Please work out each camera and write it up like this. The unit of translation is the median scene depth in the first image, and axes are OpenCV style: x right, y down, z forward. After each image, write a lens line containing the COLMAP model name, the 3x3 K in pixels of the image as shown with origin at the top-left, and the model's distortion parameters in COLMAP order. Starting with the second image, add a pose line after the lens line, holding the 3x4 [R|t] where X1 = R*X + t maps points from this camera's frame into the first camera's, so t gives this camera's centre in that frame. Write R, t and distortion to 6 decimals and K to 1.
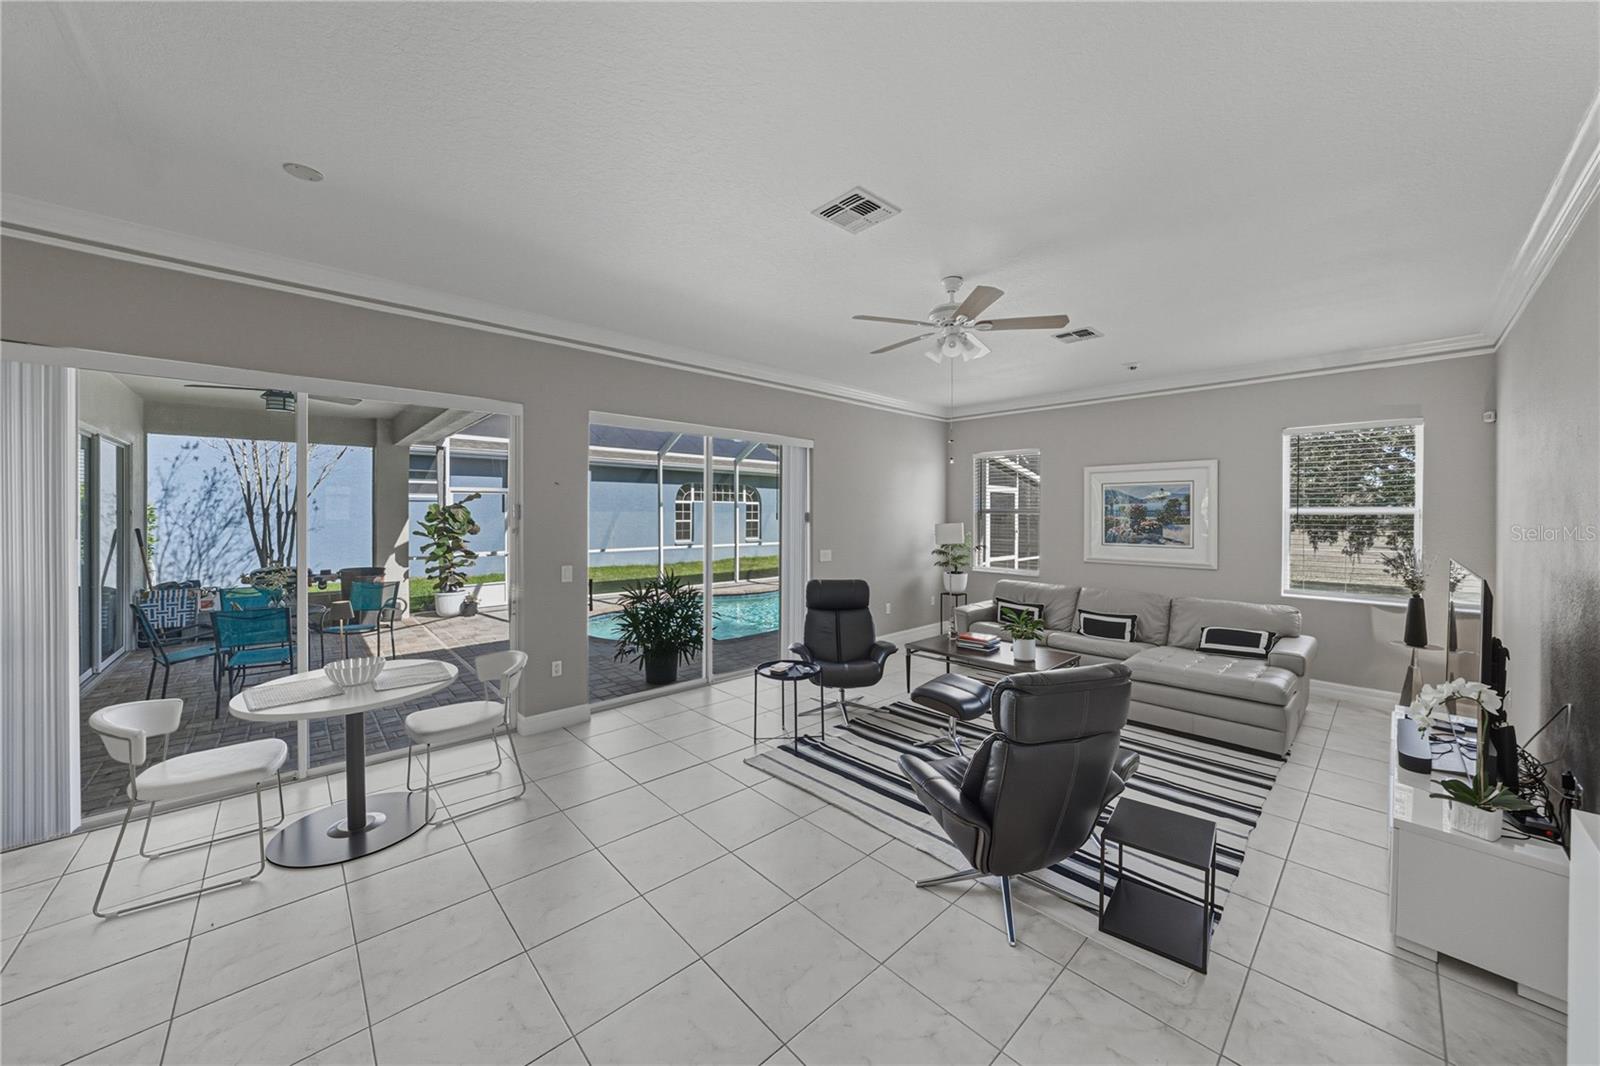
lens RADIAL K [[565.3, 0, 810.4], [0, 565.3, 519.7], [0, 0, 1]] dist [-0.024473, 0.006133]
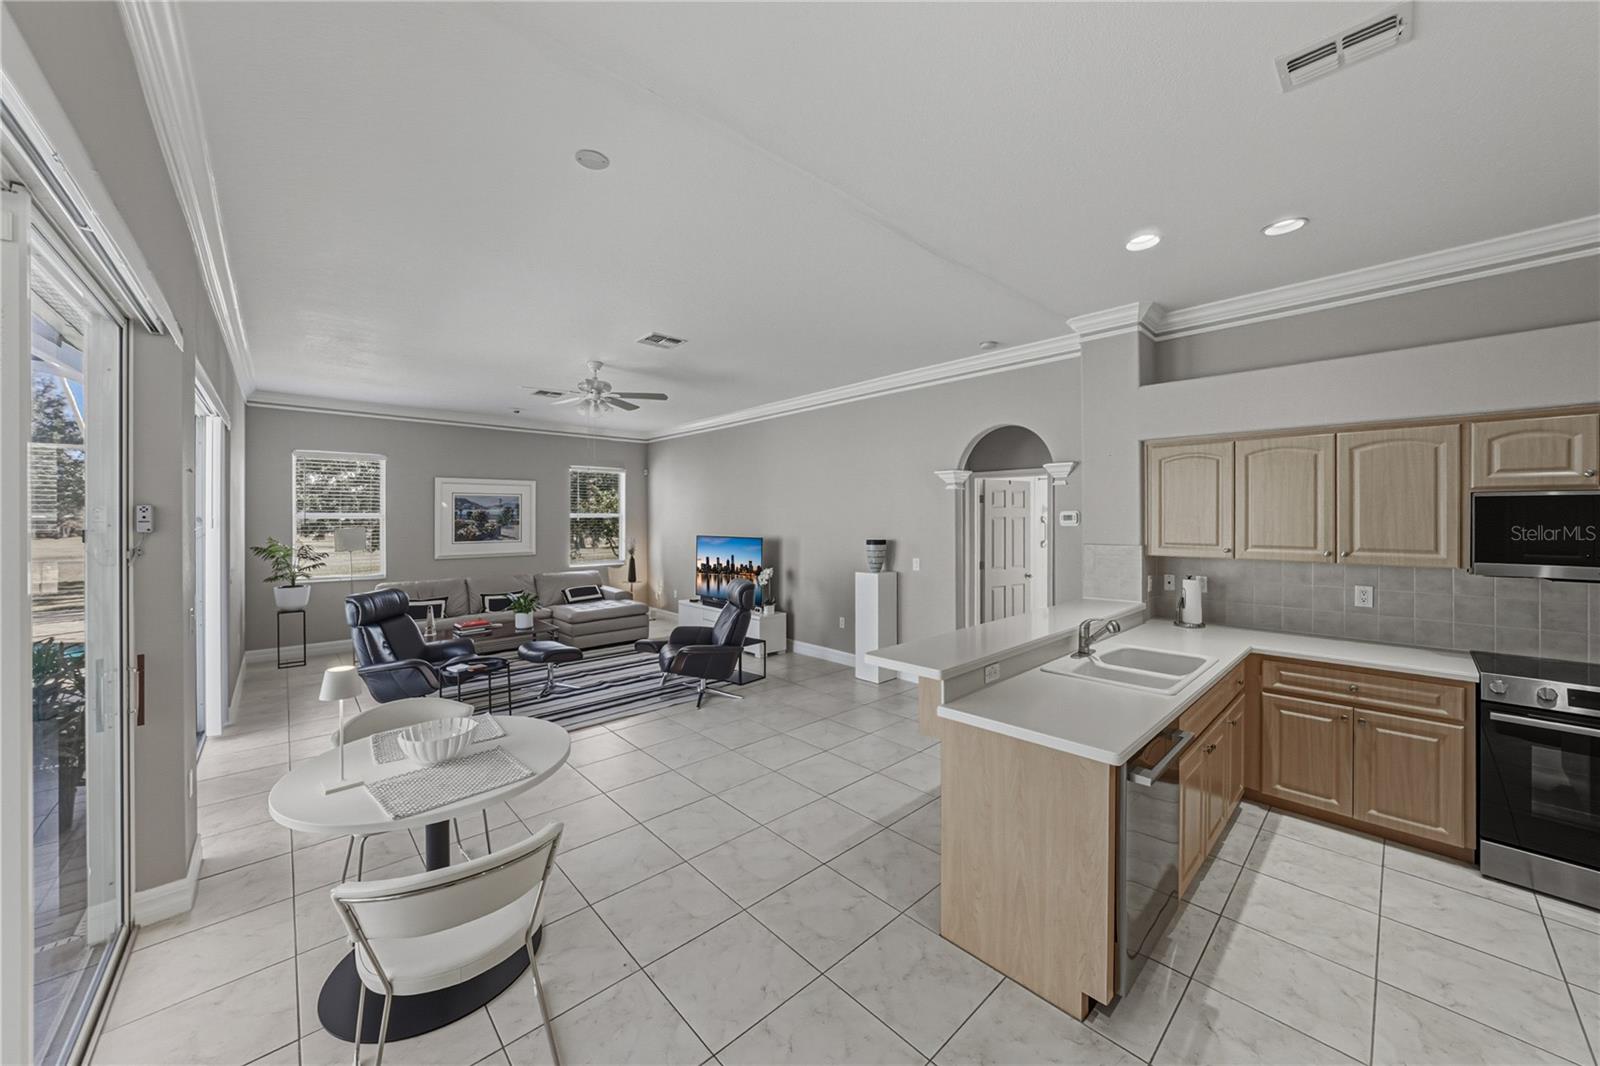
lens RADIAL K [[565.3, 0, 810.4], [0, 565.3, 519.7], [0, 0, 1]] dist [-0.024473, 0.006133]
pose [[-0.003056, -0.005905, 0.999978, -0.795250], [0.010204, 0.999930, 0.005935, -0.005928], [-0.999943, 0.010222, -0.002995, 0.275025]]
